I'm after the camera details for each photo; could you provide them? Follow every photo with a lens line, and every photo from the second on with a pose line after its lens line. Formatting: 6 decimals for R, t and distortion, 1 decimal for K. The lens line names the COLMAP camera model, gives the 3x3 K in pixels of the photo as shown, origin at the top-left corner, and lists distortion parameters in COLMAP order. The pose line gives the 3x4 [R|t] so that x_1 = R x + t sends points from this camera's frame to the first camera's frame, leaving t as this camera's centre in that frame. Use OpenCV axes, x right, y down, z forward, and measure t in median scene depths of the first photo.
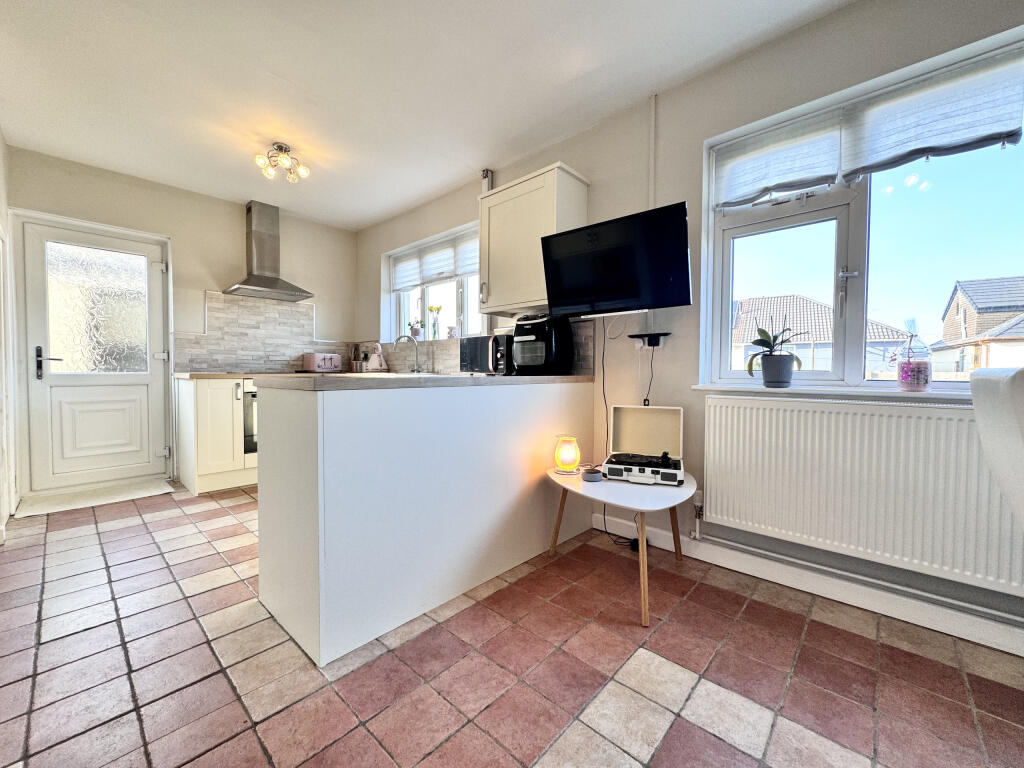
lens RADIAL K [[409.4, 0, 511.6], [0, 409.4, 381.5], [0, 0, 1]] dist [-0.001770, 0.000064]
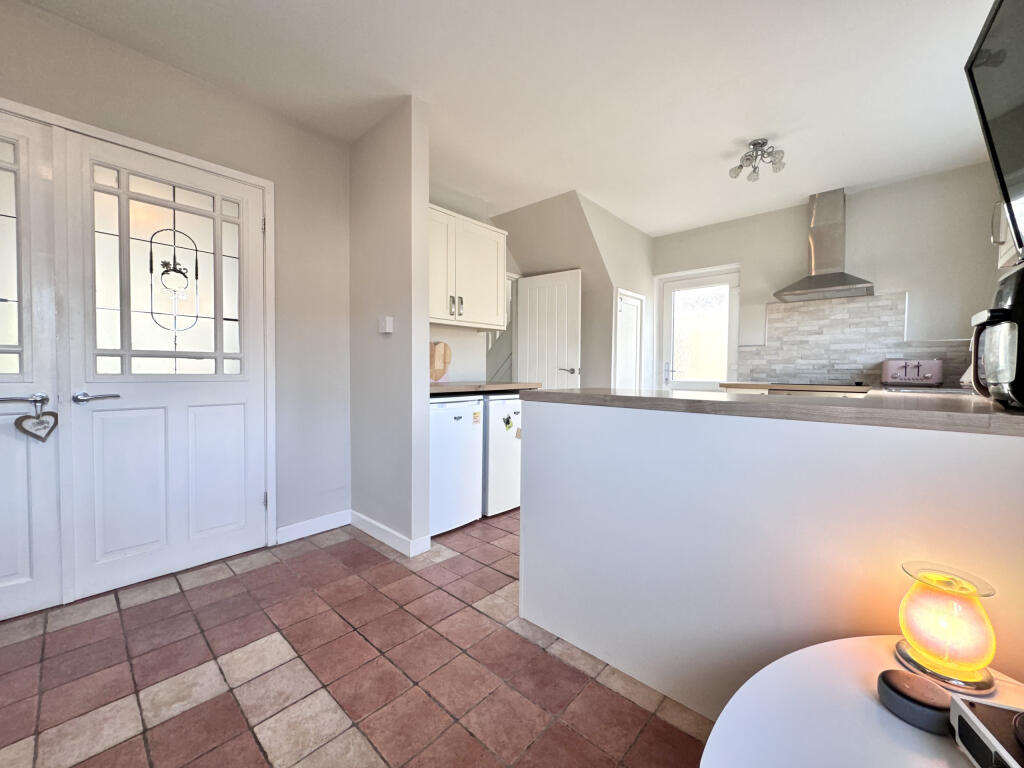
lens RADIAL K [[409.4, 0, 511.6], [0, 409.4, 381.5], [0, 0, 1]] dist [-0.001770, 0.000064]
pose [[0.008356, 0.020350, -0.999758, 0.468925], [-0.034797, 0.999193, 0.020048, -0.035150], [0.999359, 0.034621, 0.009057, 0.551058]]
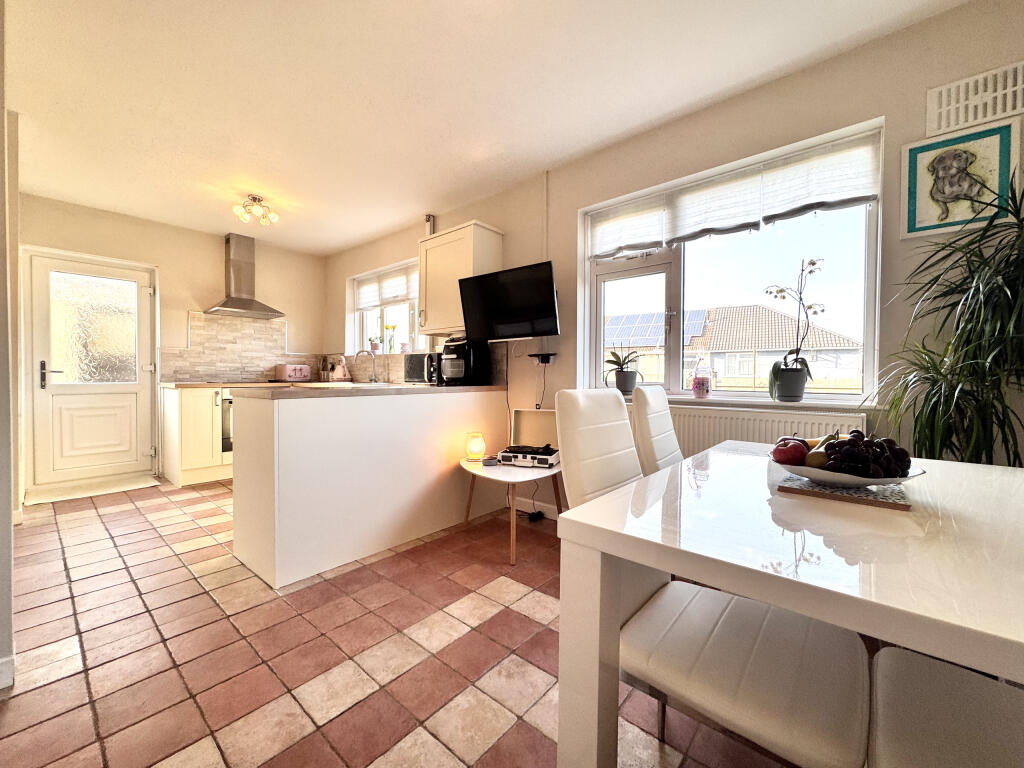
lens RADIAL K [[409.4, 0, 511.6], [0, 409.4, 381.5], [0, 0, 1]] dist [-0.001770, 0.000064]
pose [[0.999297, -0.001383, 0.037464, 0.187471], [0.001886, 0.999909, -0.013389, -0.011066], [-0.037442, 0.013450, 0.999208, -0.290922]]
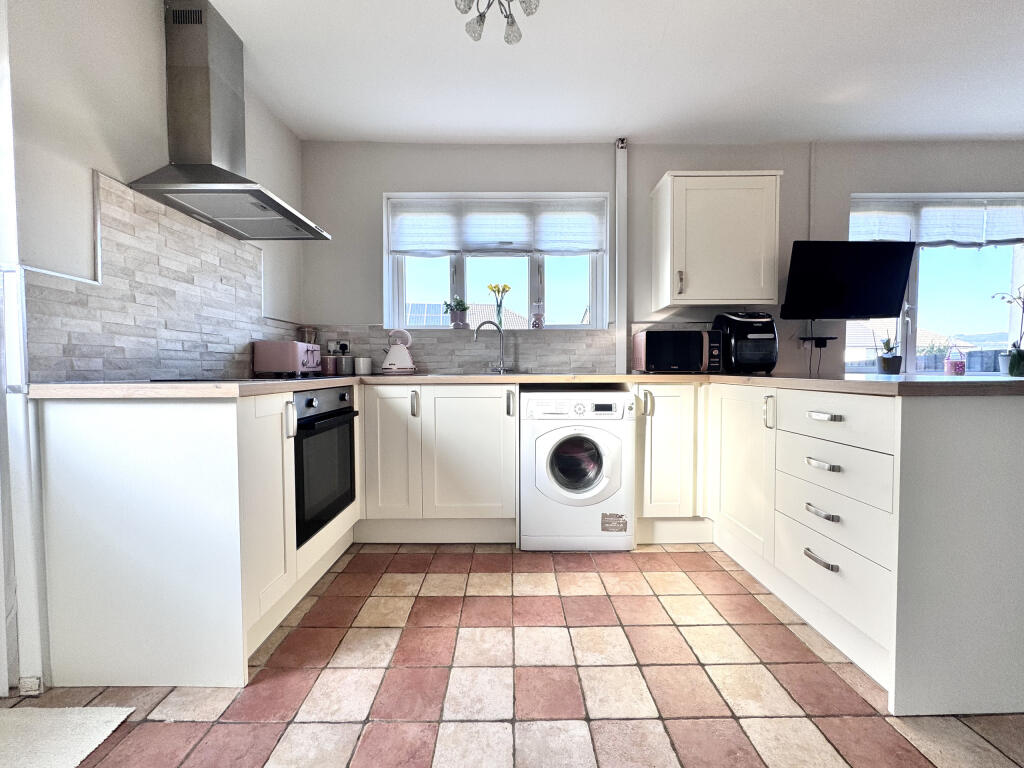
lens RADIAL K [[409.4, 0, 511.6], [0, 409.4, 381.5], [0, 0, 1]] dist [-0.001770, 0.000064]
pose [[0.734342, -0.031519, 0.678048, -1.158119], [0.026067, 0.999494, 0.018230, -0.029709], [-0.678279, 0.004287, 0.734792, 0.713718]]
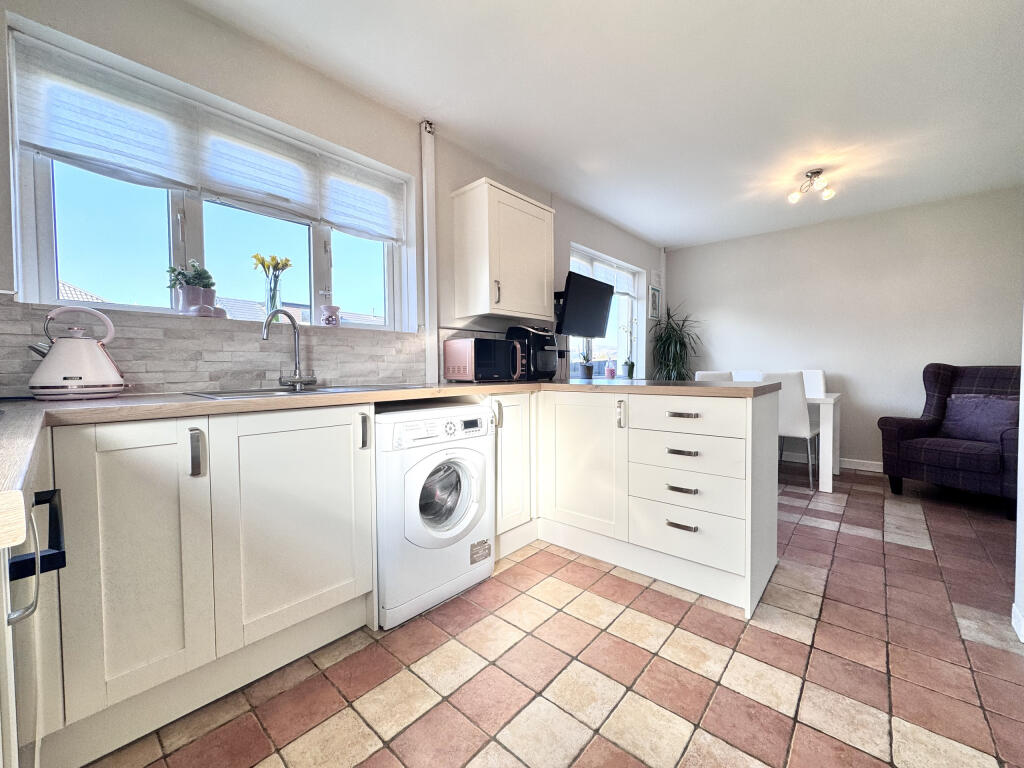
lens RADIAL K [[409.4, 0, 511.6], [0, 409.4, 381.5], [0, 0, 1]] dist [-0.001770, 0.000064]
pose [[-0.013360, -0.036877, 0.999230, -1.189242], [0.035021, 0.998689, 0.037326, -0.060921], [-0.999297, 0.035493, -0.012051, 1.191071]]
